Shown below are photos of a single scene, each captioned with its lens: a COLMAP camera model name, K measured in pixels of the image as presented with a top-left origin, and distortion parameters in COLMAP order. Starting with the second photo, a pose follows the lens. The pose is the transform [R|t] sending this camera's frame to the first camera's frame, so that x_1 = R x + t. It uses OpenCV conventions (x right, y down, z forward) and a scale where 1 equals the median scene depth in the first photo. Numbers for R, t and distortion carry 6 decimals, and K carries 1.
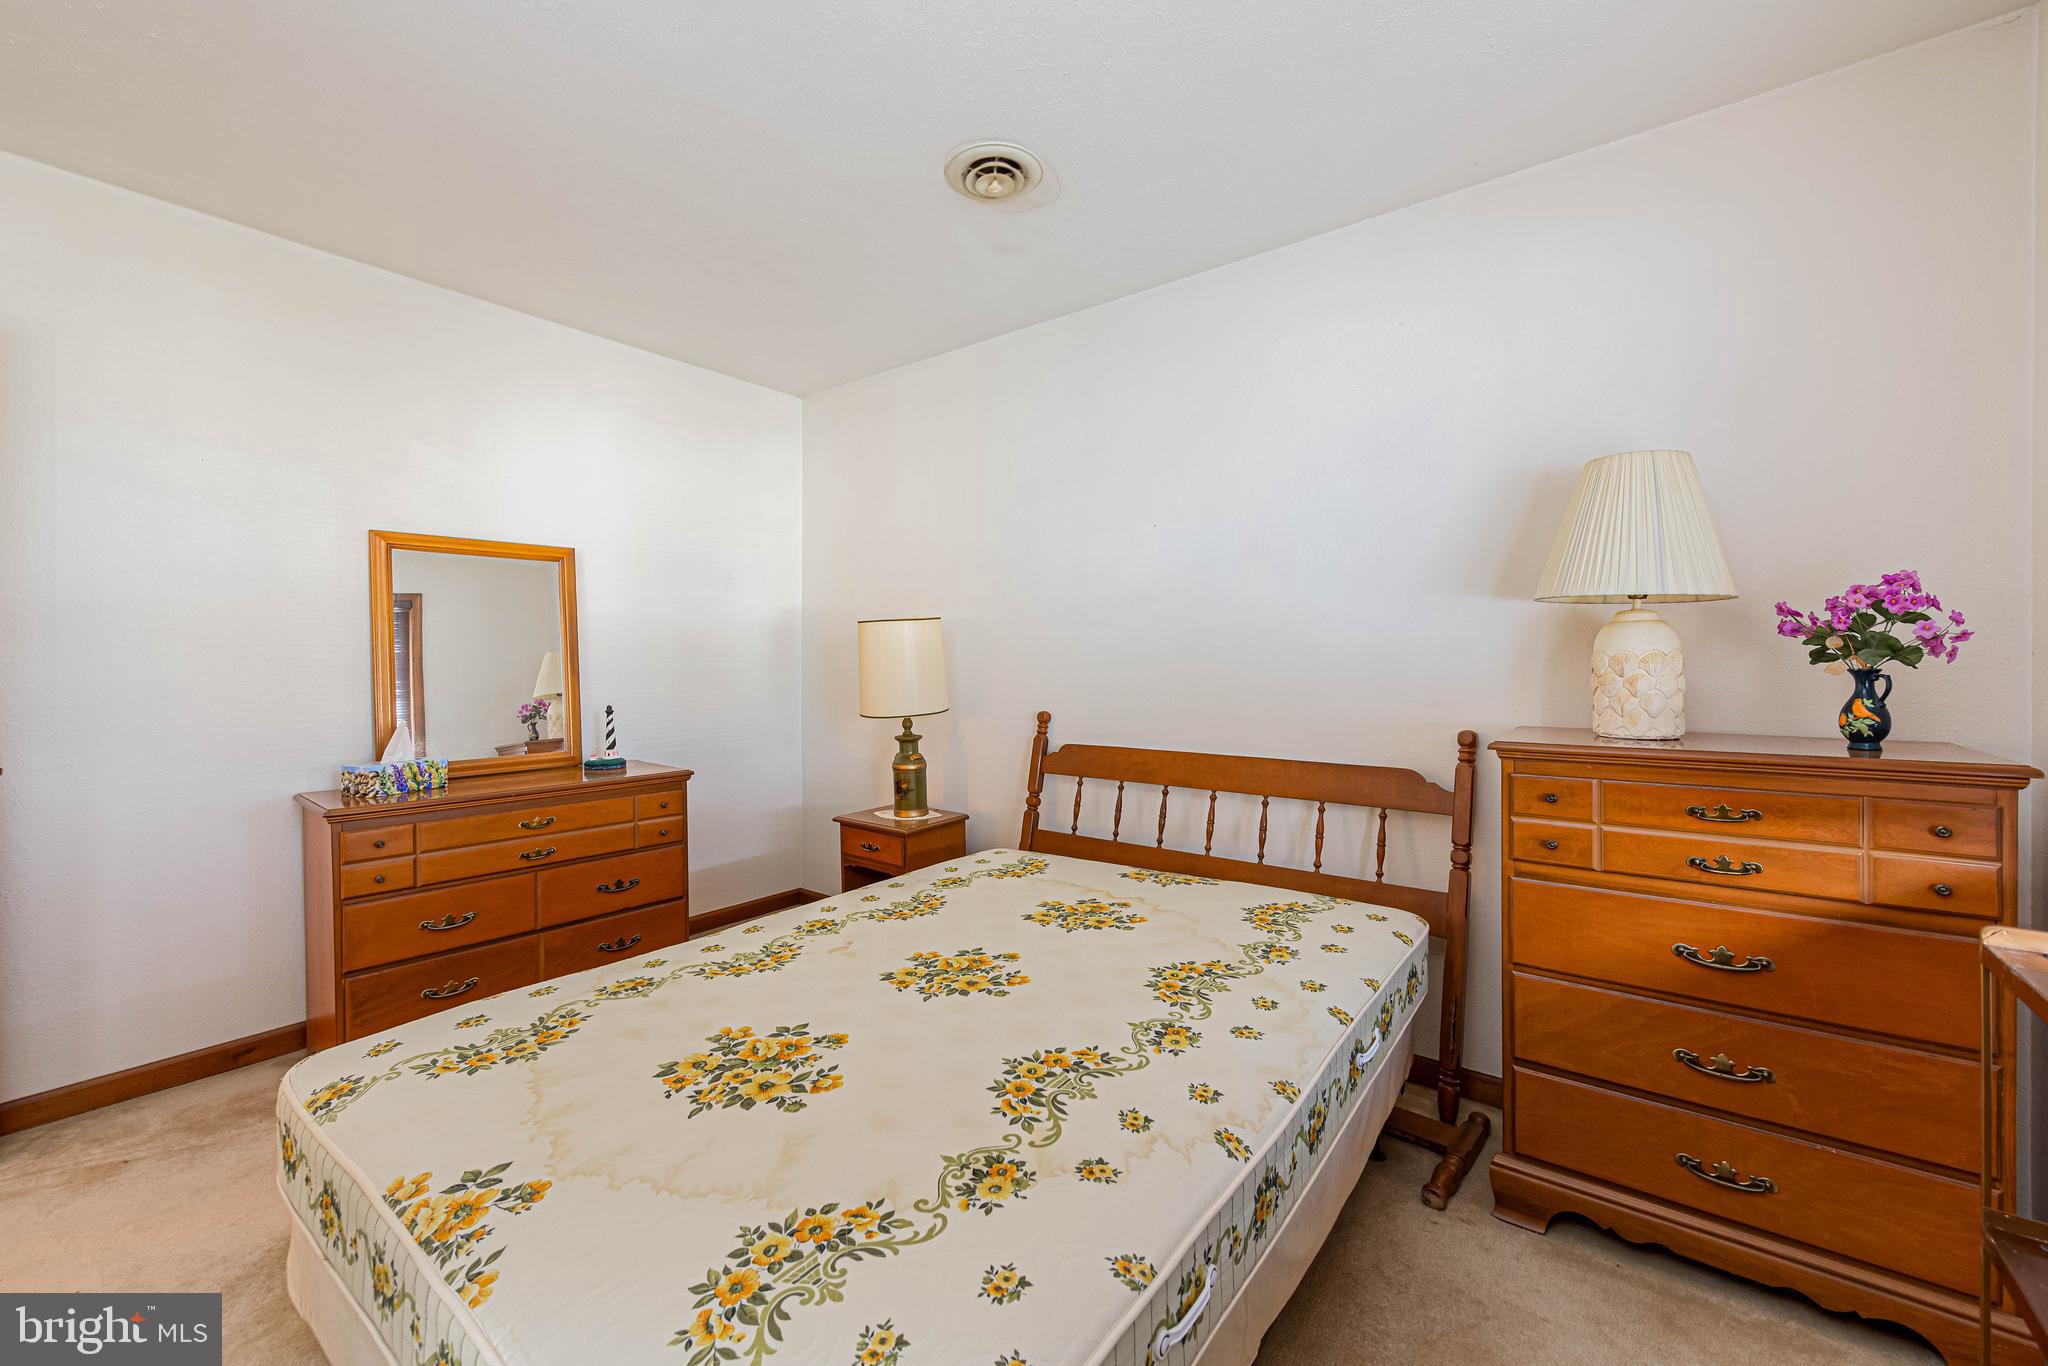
lens RADIAL K [[821.3, 0, 1010.5], [0, 821.3, 670.9], [0, 0, 1]] dist [0.004192, -0.001259]
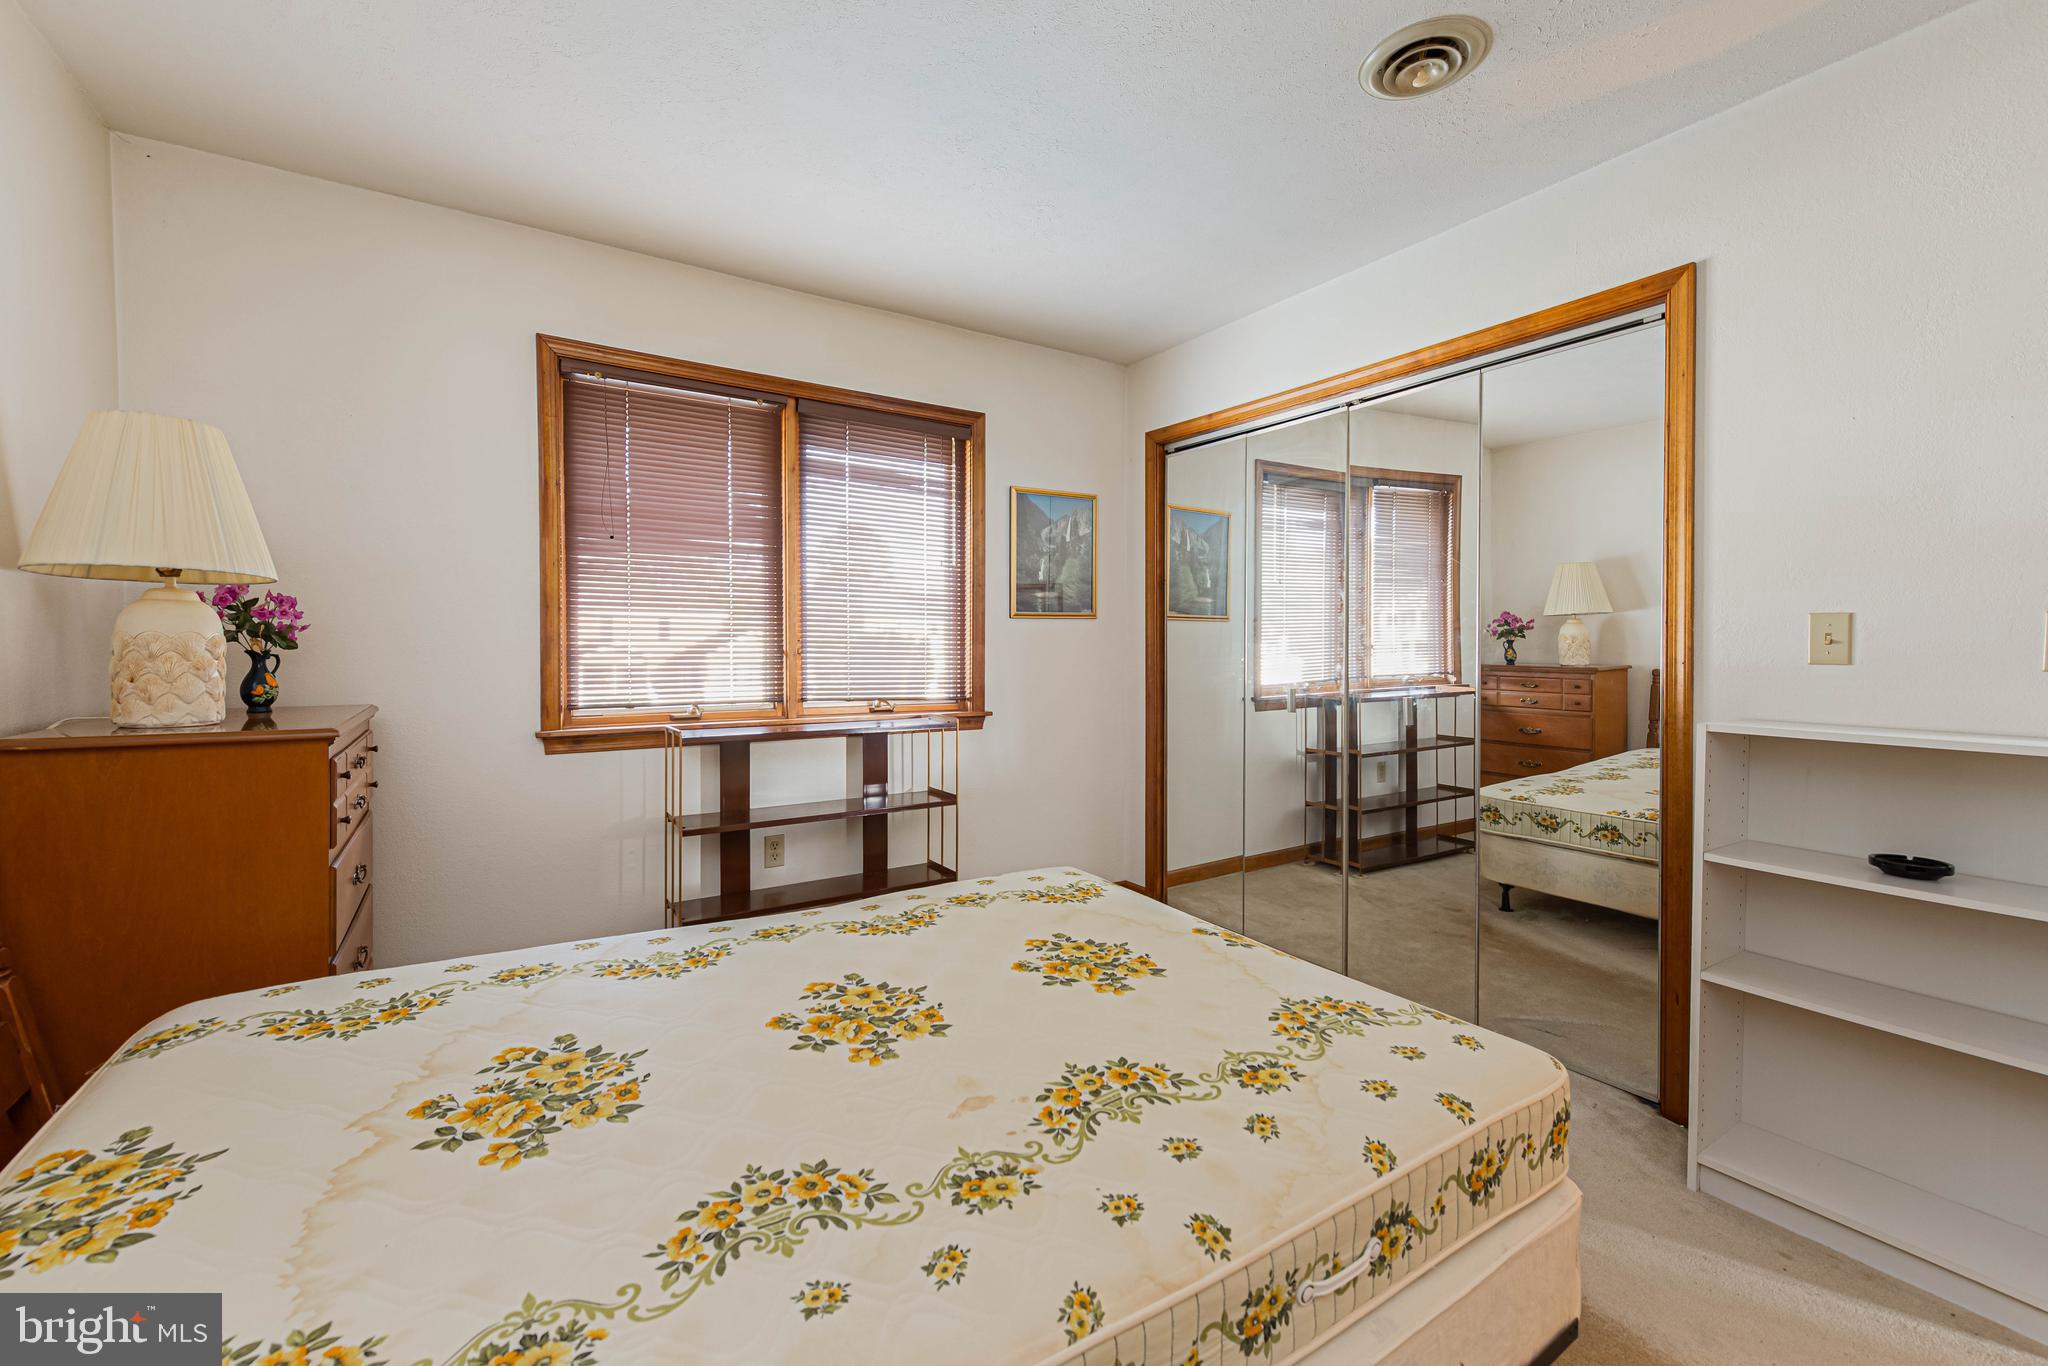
lens RADIAL K [[821.3, 0, 1013.6], [0, 821.3, 662.6], [0, 0, 1]] dist [0.004192, -0.001259]
pose [[-0.940973, -0.003491, 0.338465, -0.585970], [0.007134, 0.999520, 0.030143, -0.014668], [-0.338408, 0.030779, -0.940496, 2.060971]]
